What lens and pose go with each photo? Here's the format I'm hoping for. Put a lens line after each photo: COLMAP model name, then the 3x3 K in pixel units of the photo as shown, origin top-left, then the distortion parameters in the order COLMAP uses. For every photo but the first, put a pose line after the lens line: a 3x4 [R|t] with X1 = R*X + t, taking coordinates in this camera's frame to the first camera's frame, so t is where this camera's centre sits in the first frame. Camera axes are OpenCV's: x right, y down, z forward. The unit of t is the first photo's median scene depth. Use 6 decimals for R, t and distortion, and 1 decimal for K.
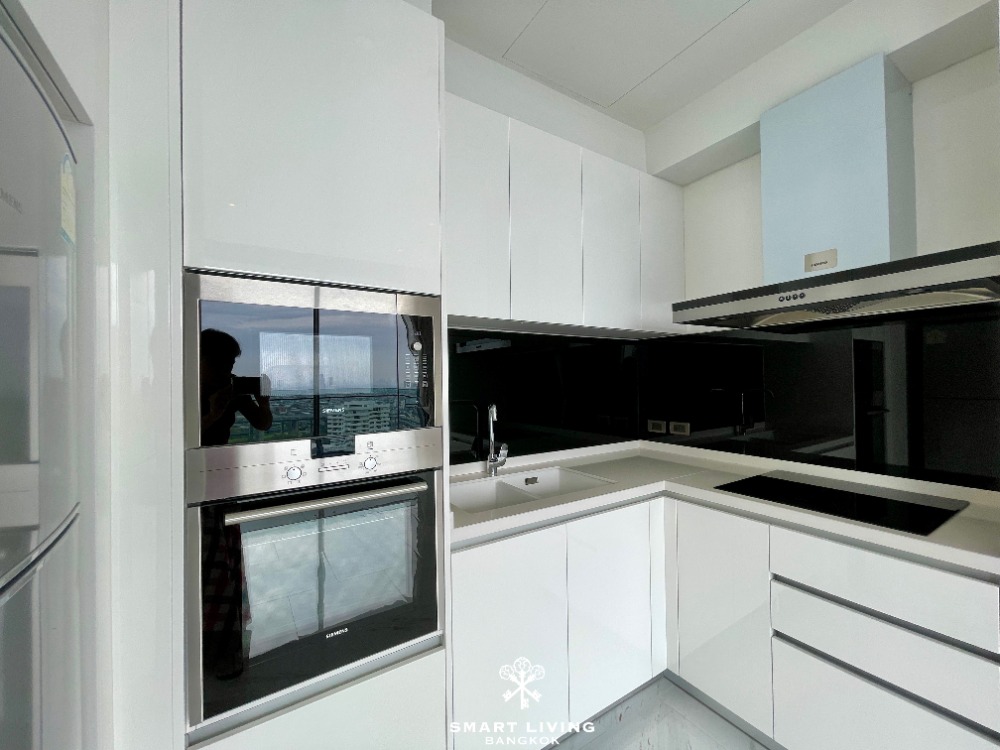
lens RADIAL K [[402.2, 0, 502.0], [0, 402.2, 376.8], [0, 0, 1]] dist [-0.000621, 0.000193]
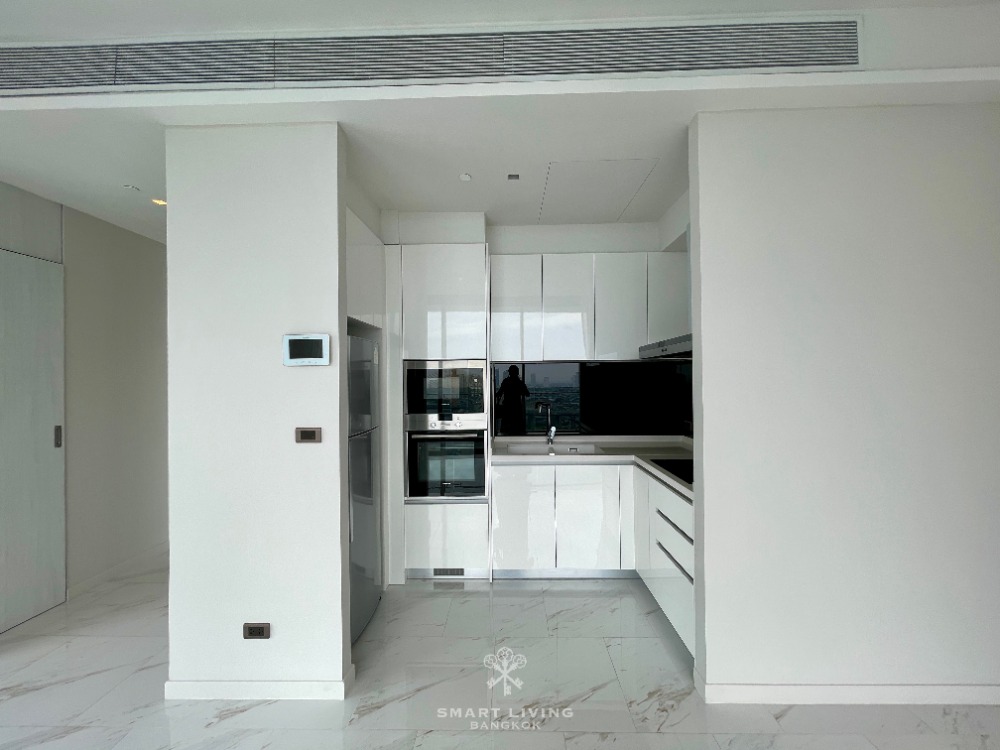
lens RADIAL K [[402.2, 0, 500.7], [0, 402.2, 377.8], [0, 0, 1]] dist [-0.000621, 0.000193]
pose [[0.827177, -0.001163, -0.561940, 1.413372], [0.003941, 0.999985, 0.003732, -0.104719], [0.561927, -0.005302, 0.827170, -1.056573]]
